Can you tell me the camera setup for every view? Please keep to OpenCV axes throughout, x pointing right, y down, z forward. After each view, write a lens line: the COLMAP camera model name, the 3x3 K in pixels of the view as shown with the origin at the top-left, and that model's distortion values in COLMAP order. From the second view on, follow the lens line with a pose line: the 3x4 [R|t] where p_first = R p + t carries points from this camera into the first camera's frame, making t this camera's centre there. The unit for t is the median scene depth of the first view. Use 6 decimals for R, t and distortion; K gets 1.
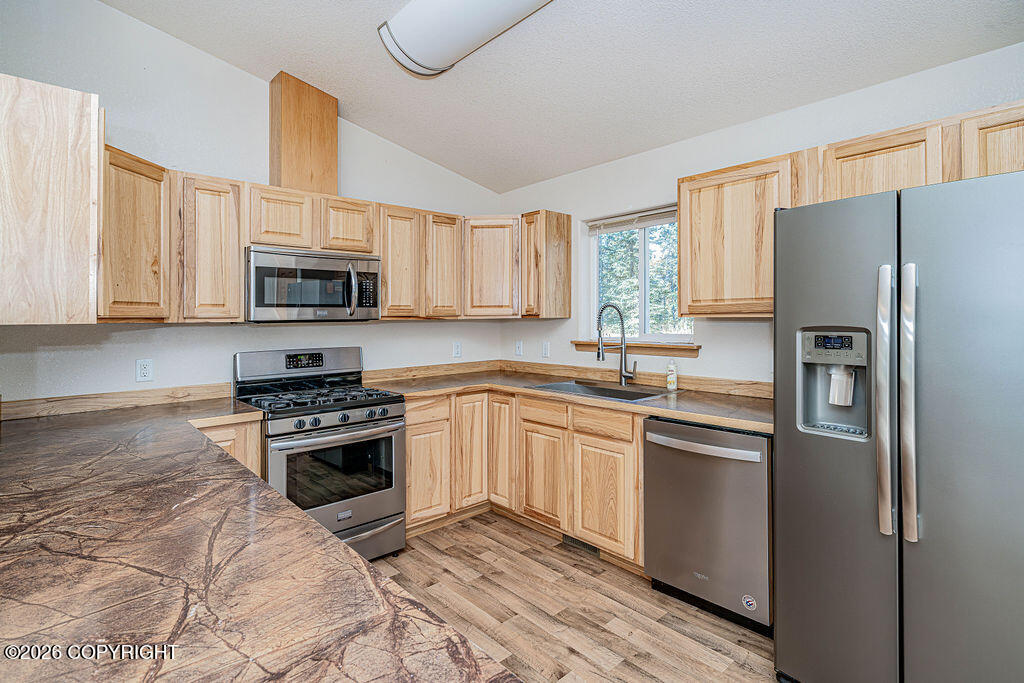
lens RADIAL K [[513.0, 0, 515.3], [0, 513.0, 314.4], [0, 0, 1]] dist [-0.001673, 0.000080]
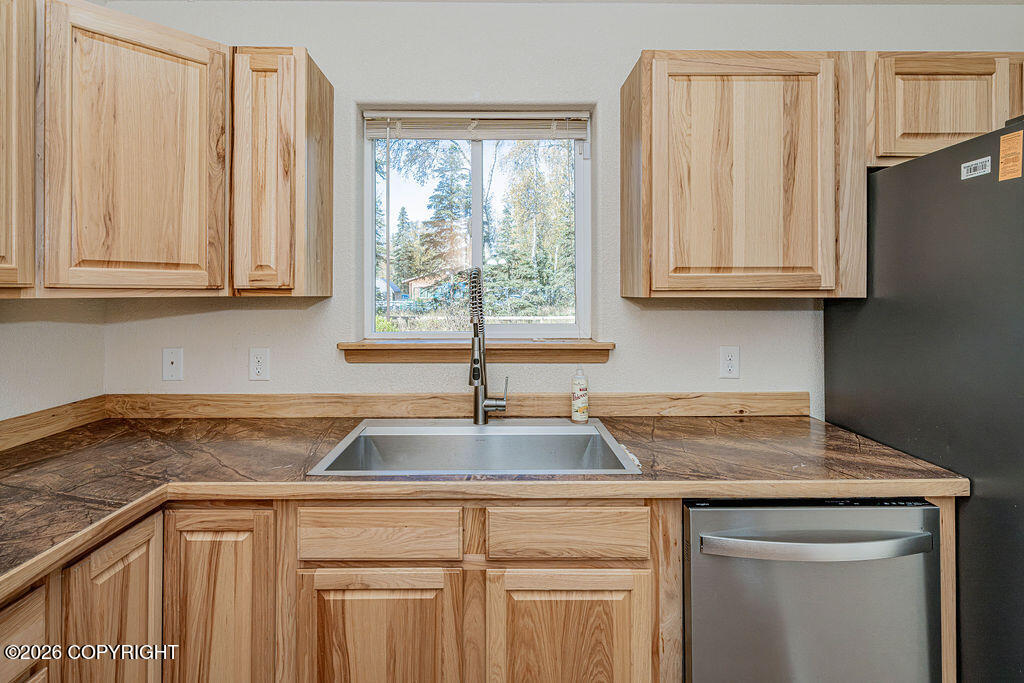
lens RADIAL K [[513.0, 0, 502.4], [0, 513.0, 296.4], [0, 0, 1]] dist [-0.001673, 0.000080]
pose [[0.656501, 0.006319, 0.754299, -0.188965], [-0.009734, 0.999953, 0.000095, 0.006072], [-0.754263, -0.007405, 0.656531, 0.685523]]
